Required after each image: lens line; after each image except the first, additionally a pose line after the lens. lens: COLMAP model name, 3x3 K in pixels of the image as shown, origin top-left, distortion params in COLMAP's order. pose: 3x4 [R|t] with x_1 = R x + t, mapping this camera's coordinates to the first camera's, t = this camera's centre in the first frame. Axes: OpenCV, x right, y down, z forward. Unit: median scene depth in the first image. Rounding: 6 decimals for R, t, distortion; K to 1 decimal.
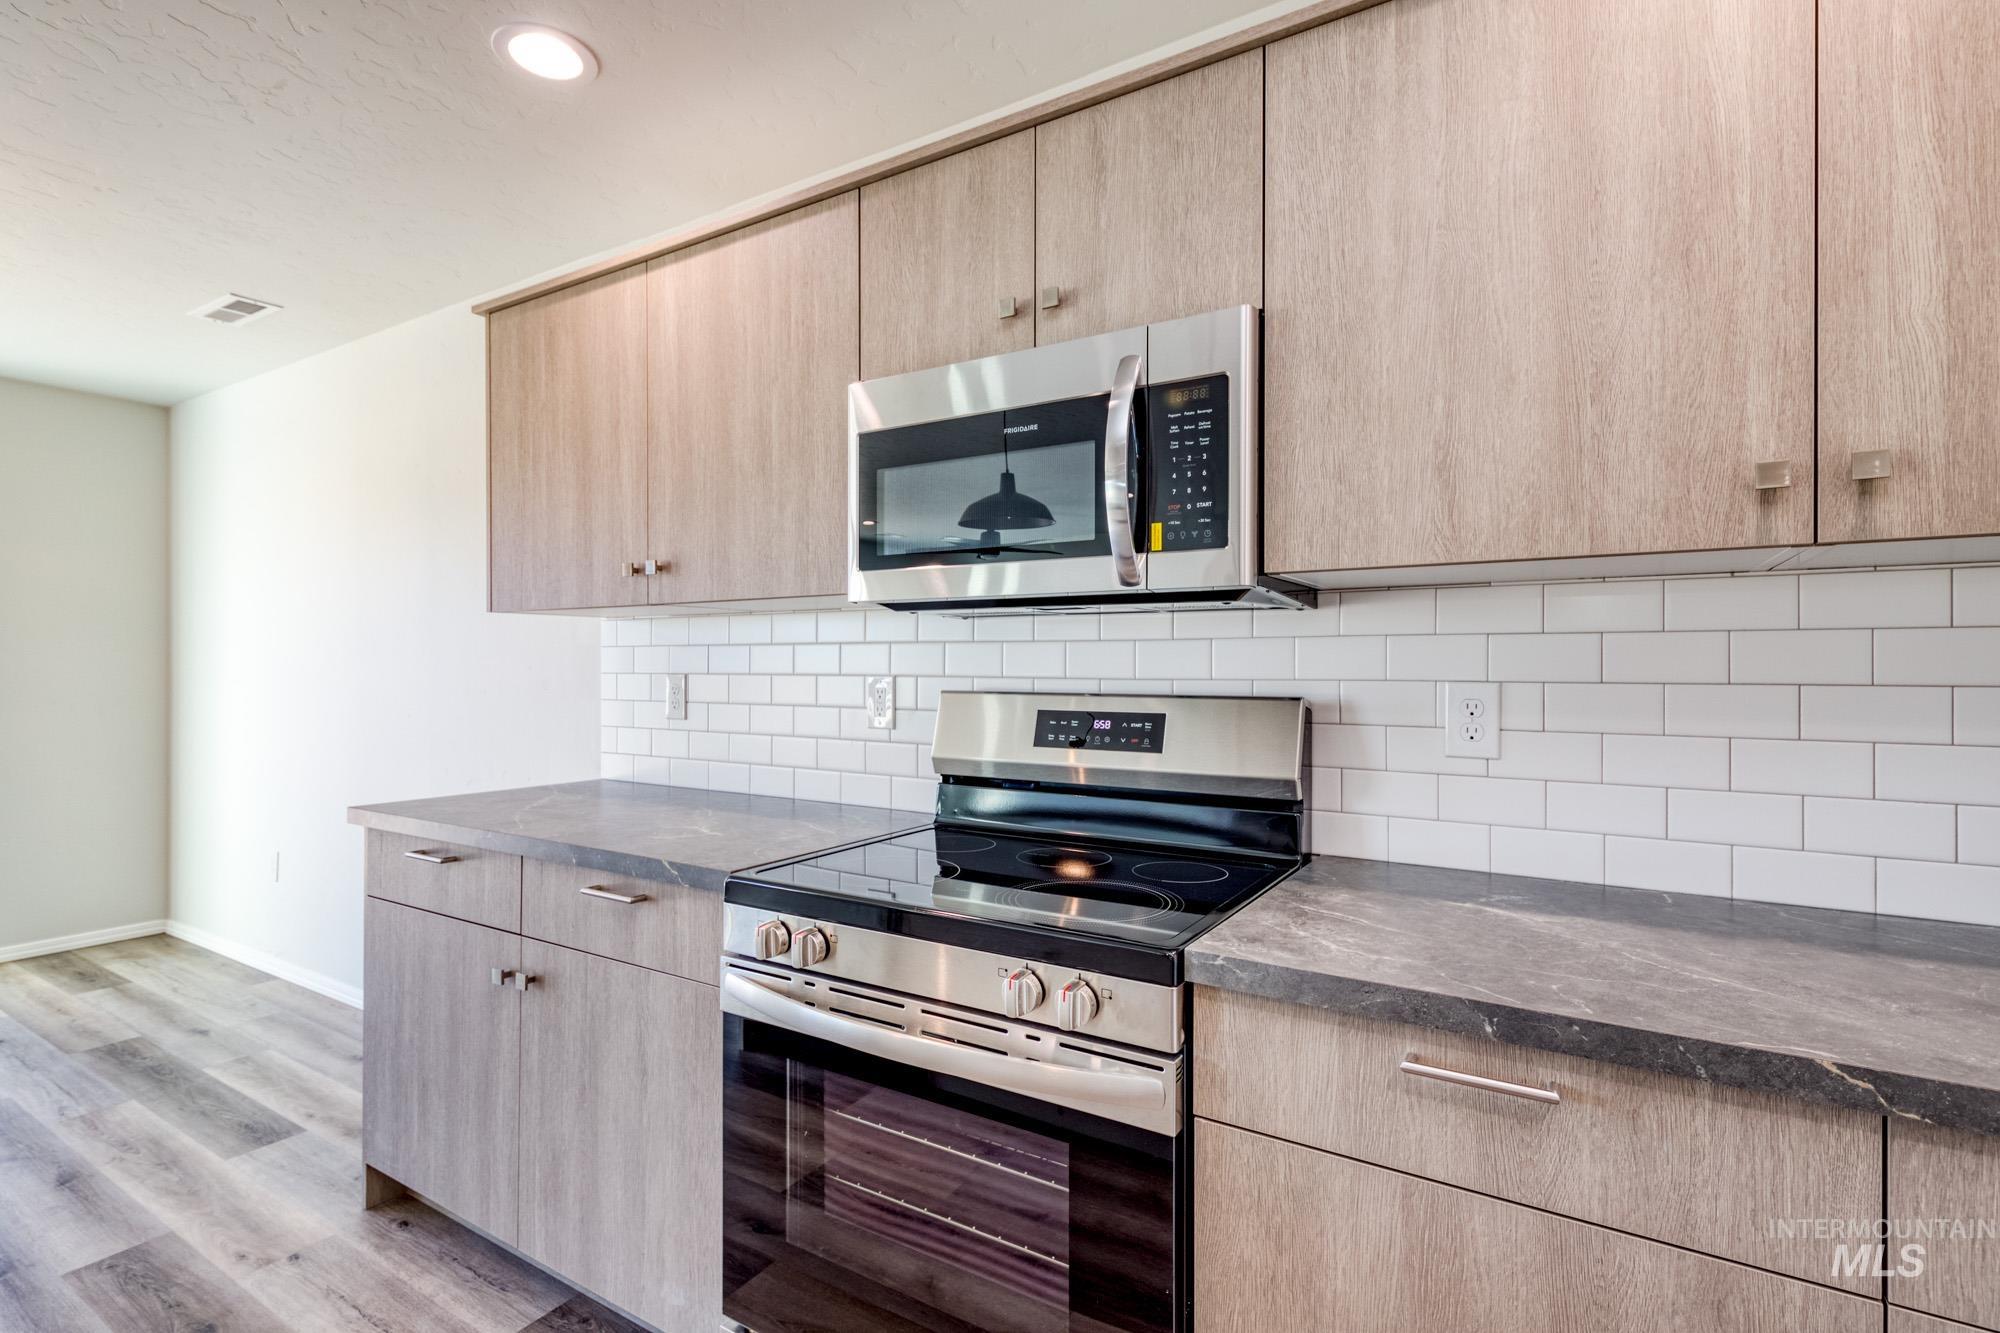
lens RADIAL K [[944.2, 0, 1000.0], [0, 944.2, 666.5], [0, 0, 1]] dist [0.020068, -0.011308]
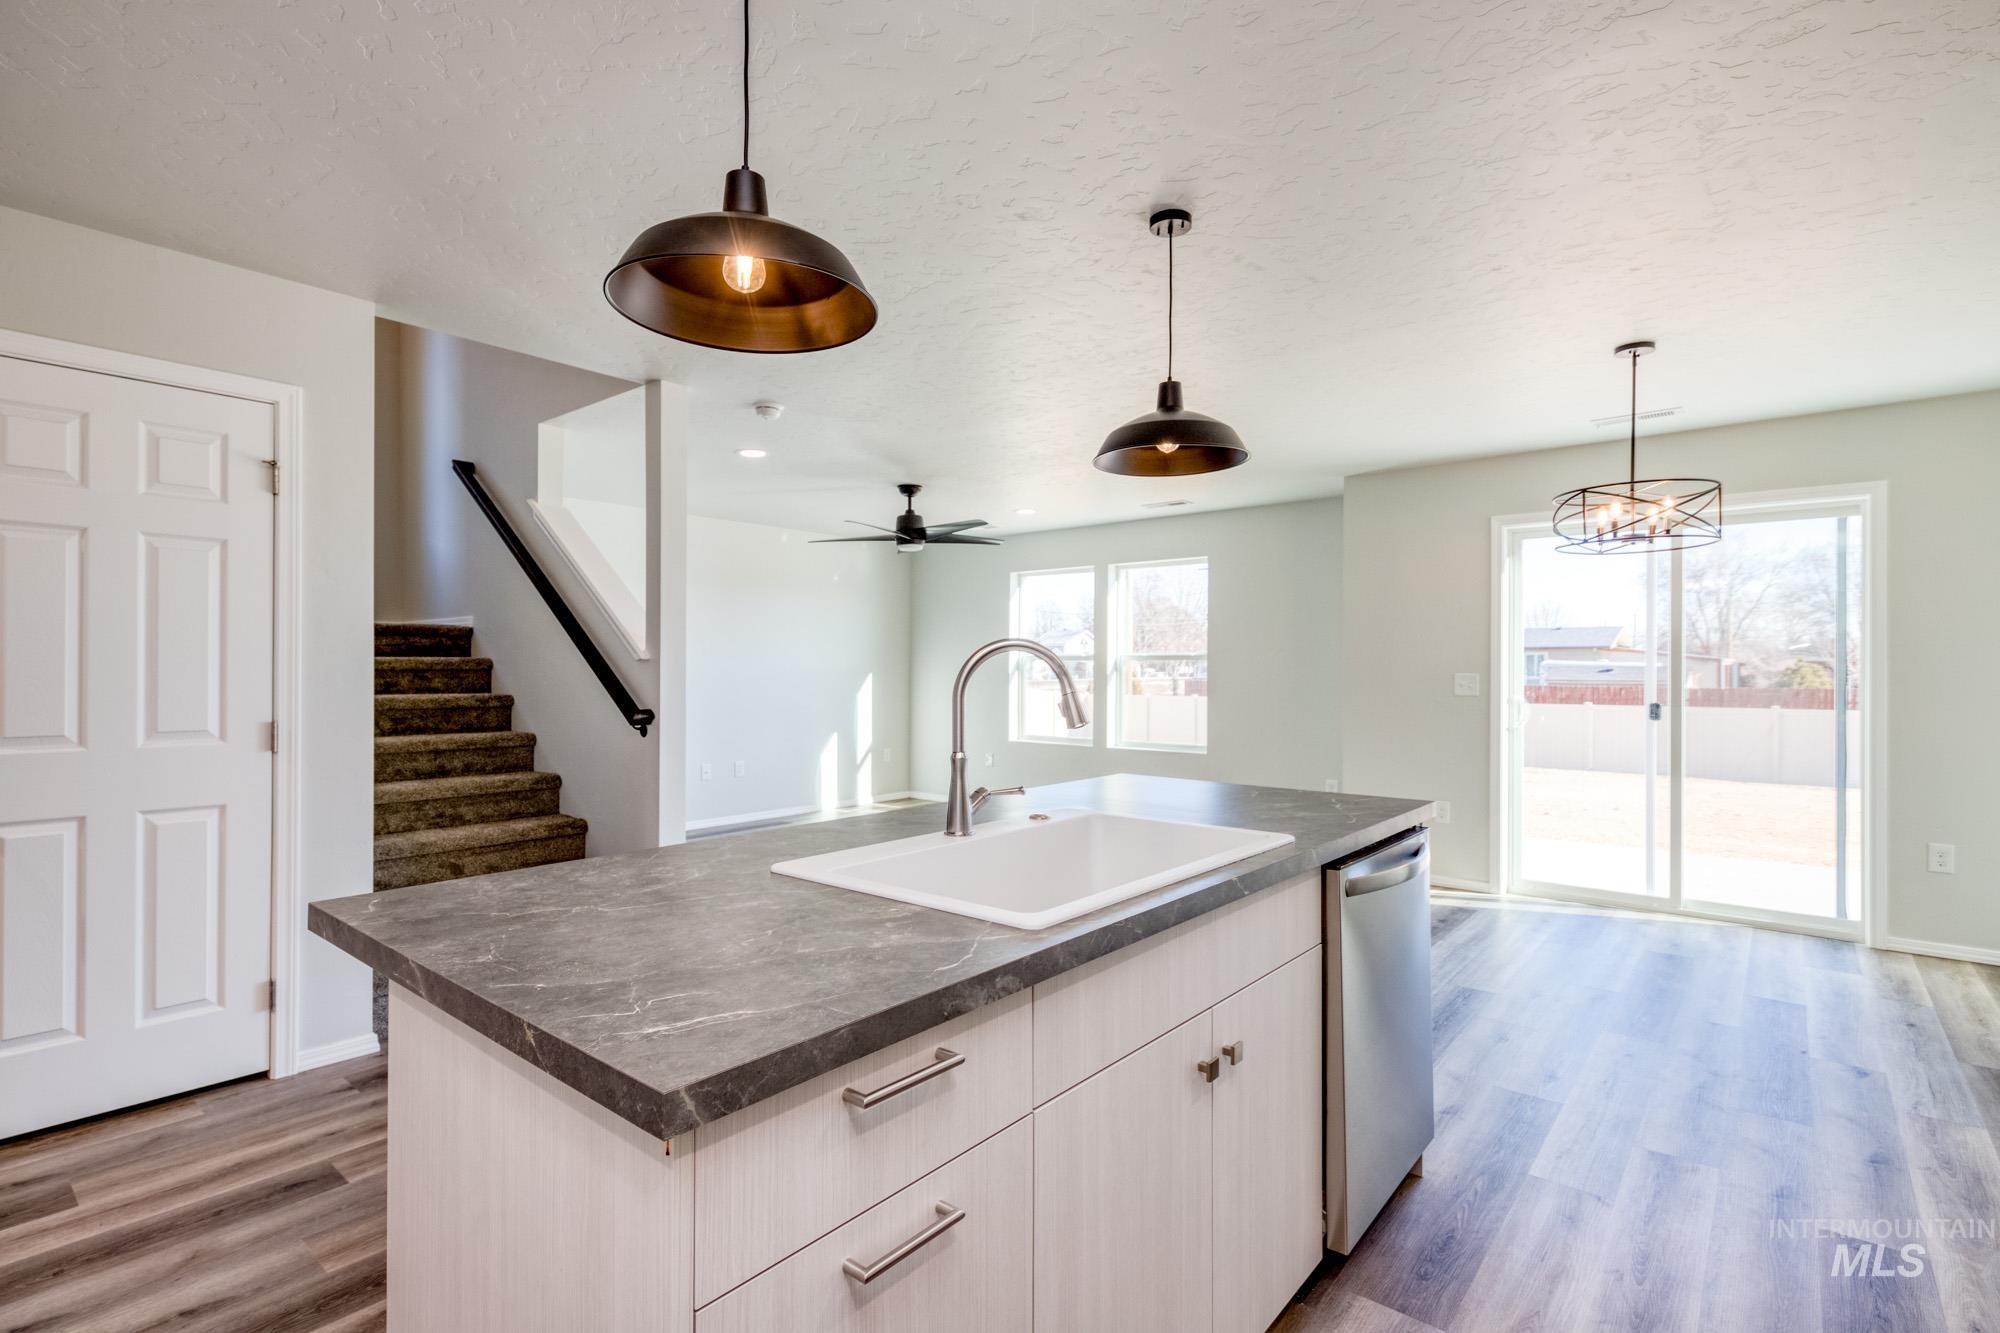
lens RADIAL K [[934.0, 0, 992.5], [0, 934.0, 666.1], [0, 0, 1]] dist [0.004527, -0.000592]
pose [[-0.144170, -0.003851, -0.989545, 0.278043], [-0.004488, 0.999985, -0.003238, -0.000806], [0.989543, 0.003975, -0.144185, 0.258723]]
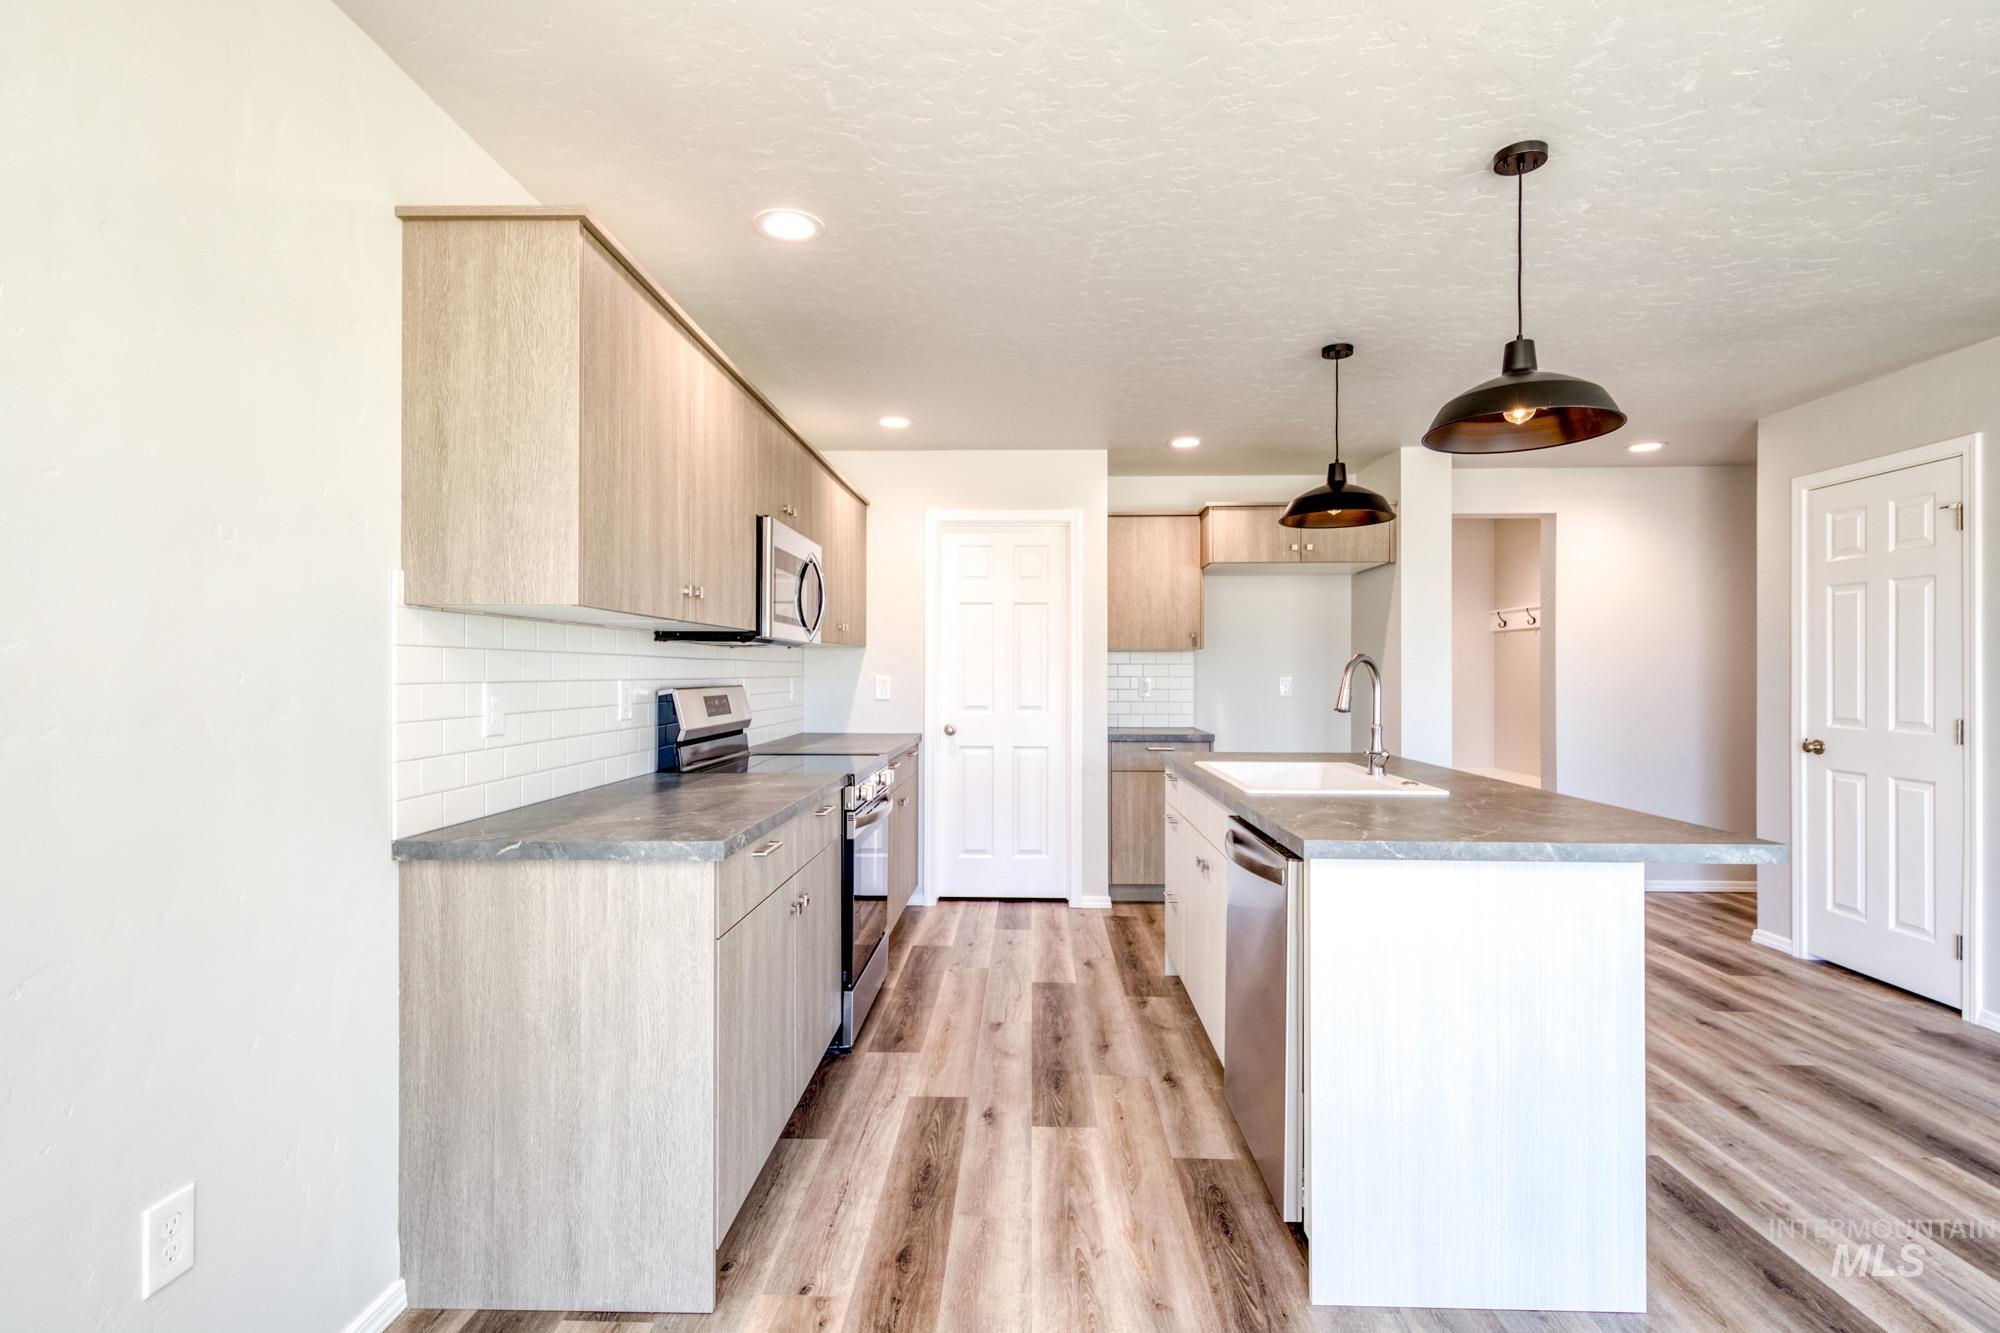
lens RADIAL K [[946.8, 0, 1039.9], [0, 946.8, 664.9], [0, 0, 1]] dist [0.000475, -0.000160]
pose [[-0.539284, 0.004418, 0.842113, -2.121339], [-0.000638, 0.999984, -0.005655, -0.005697], [-0.842124, -0.003587, -0.539272, 1.666409]]
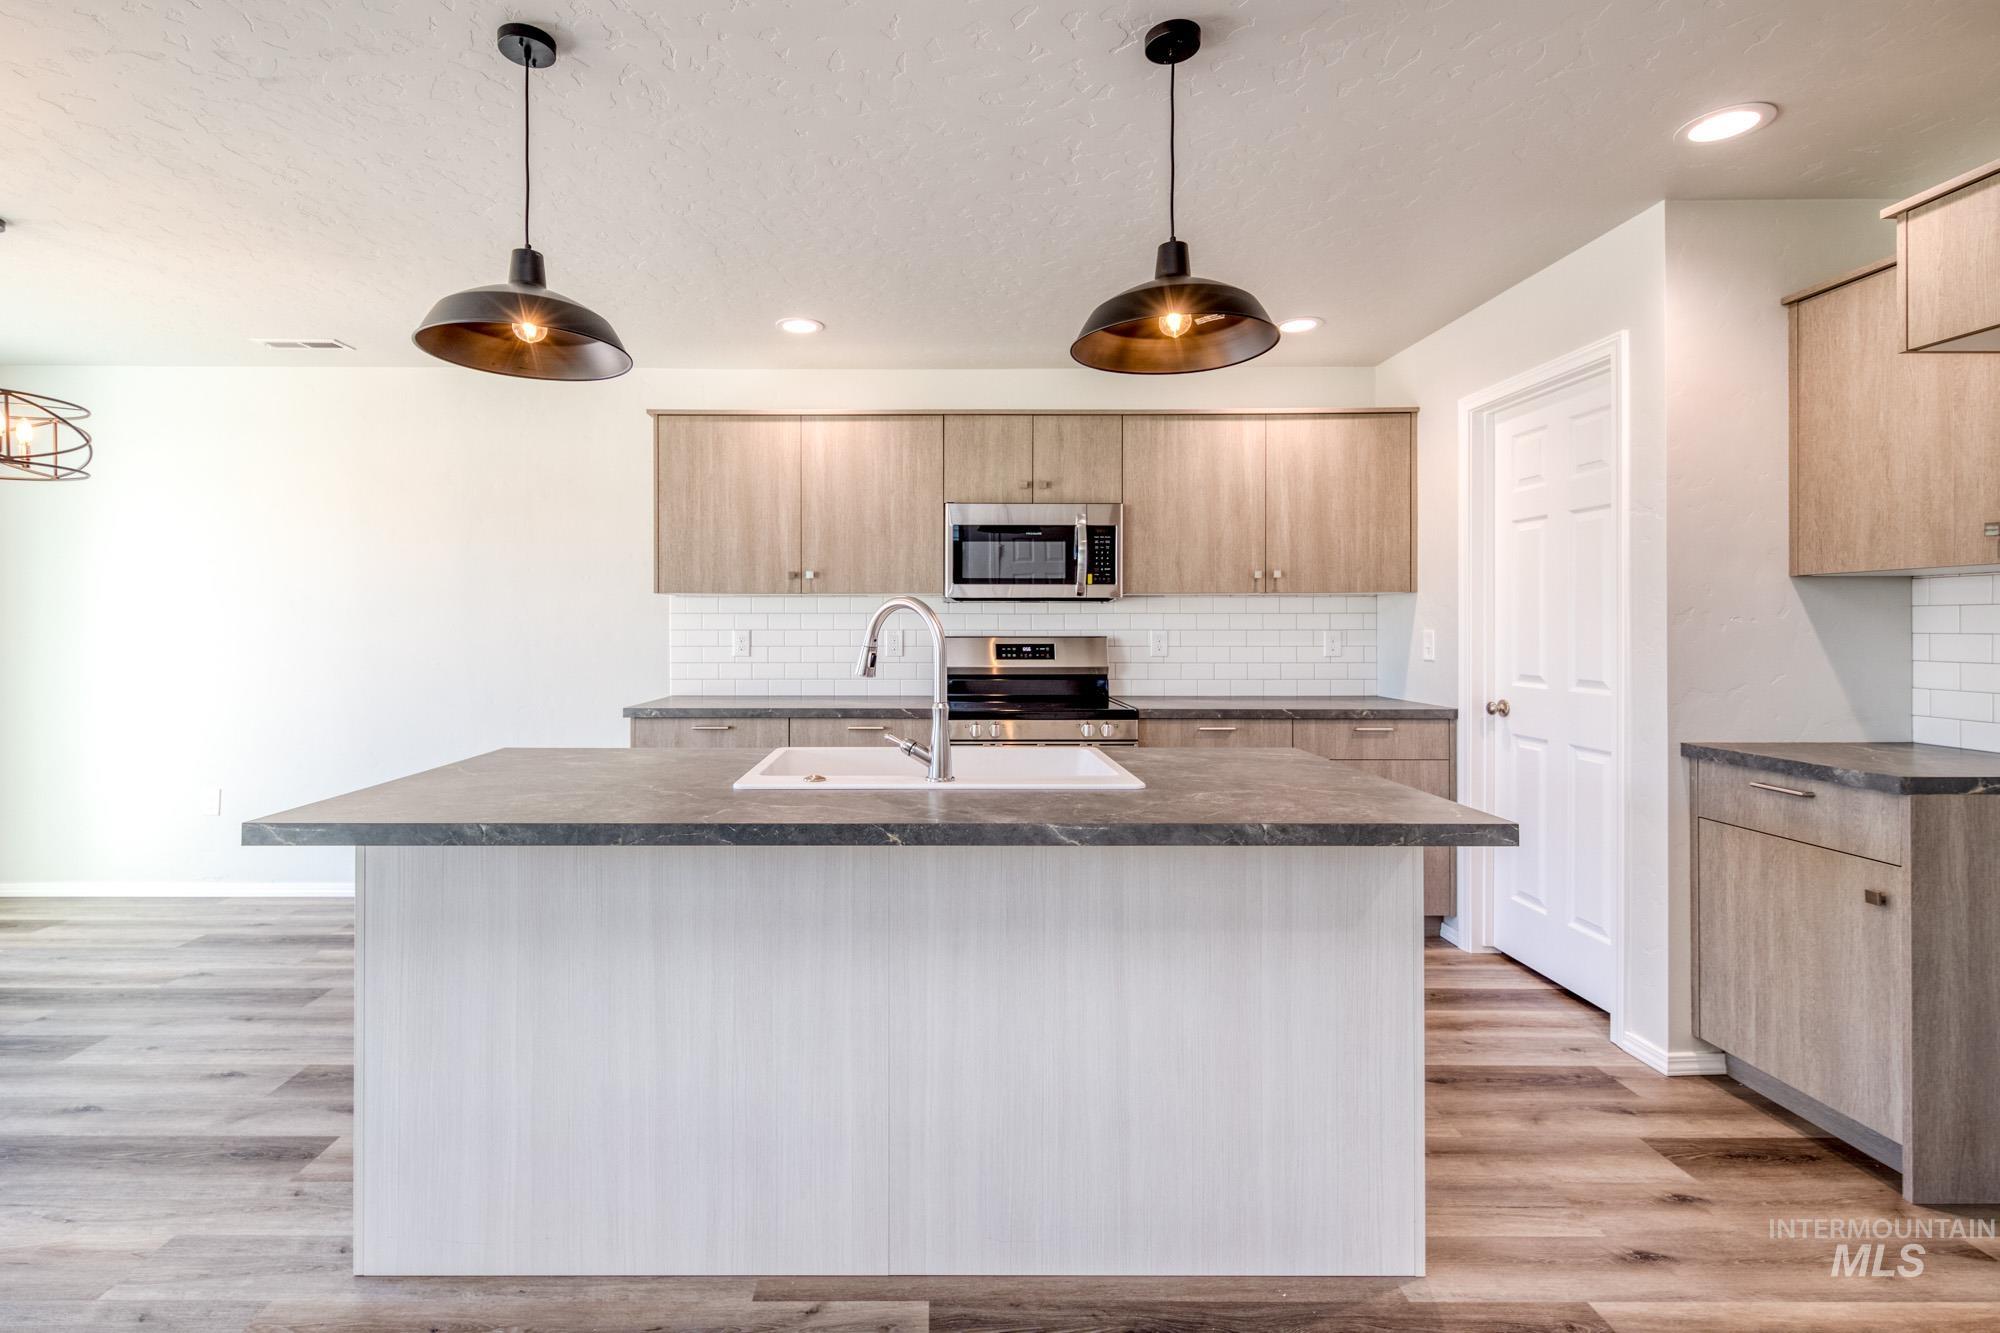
lens RADIAL K [[947.5, 0, 921.3], [0, 947.5, 623.4], [0, 0, 1]] dist [0.015089, -0.007568]
pose [[0.847966, -0.000440, 0.530050, -1.556653], [0.002223, 0.999994, -0.002726, 0.002140], [-0.530045, 0.003490, 0.847962, -1.002891]]
